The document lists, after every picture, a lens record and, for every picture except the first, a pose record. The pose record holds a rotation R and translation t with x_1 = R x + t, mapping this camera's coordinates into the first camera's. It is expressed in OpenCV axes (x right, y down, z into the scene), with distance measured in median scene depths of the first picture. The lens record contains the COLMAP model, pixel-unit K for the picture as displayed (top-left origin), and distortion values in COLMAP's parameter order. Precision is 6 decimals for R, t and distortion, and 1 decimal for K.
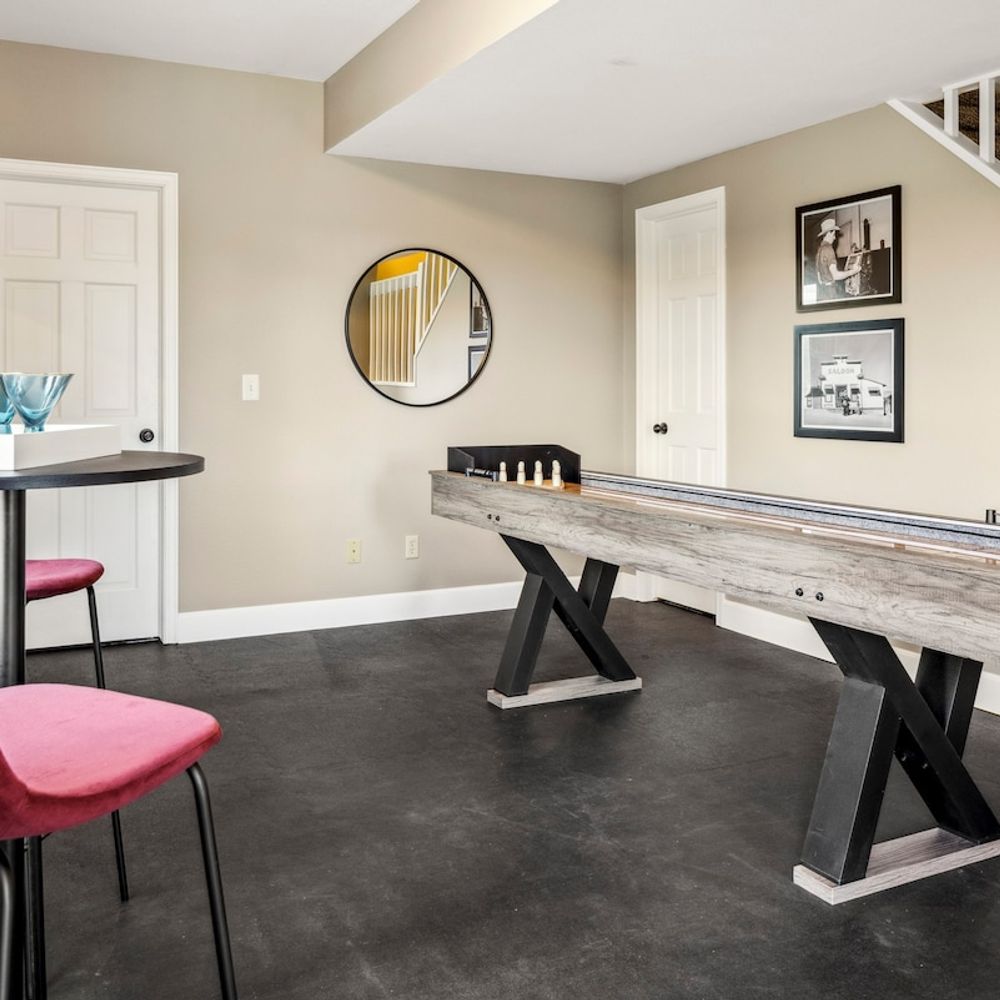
lens RADIAL K [[1052.1, 0, 500.0], [0, 1052.1, 500.0], [0, 0, 1]] dist [0.018609, 0.028234]
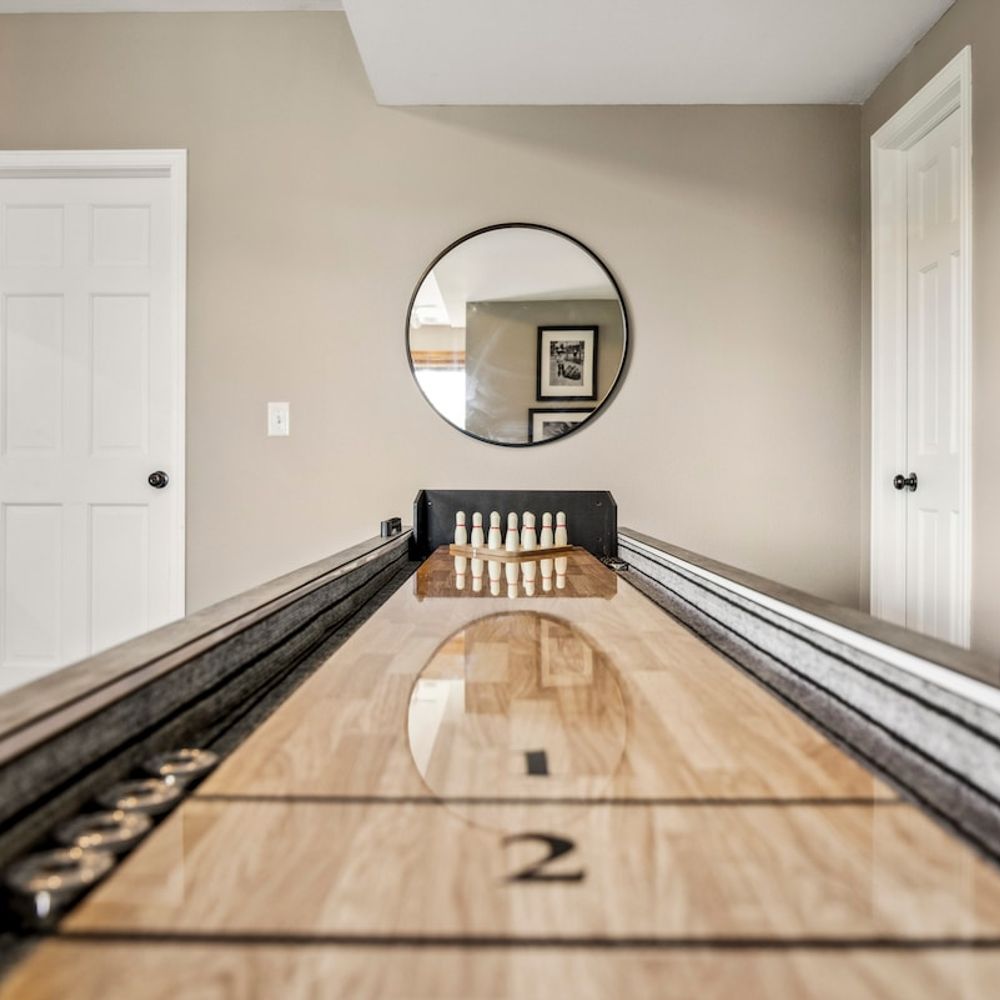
lens RADIAL K [[1052.1, 0, 500.0], [0, 1052.1, 500.0], [0, 0, 1]] dist [0.018609, 0.028234]
pose [[0.884759, 0.008344, -0.465973, 0.255744], [-0.054216, 0.994894, -0.085126, 0.007235], [0.462884, 0.100580, 0.880694, 0.403537]]
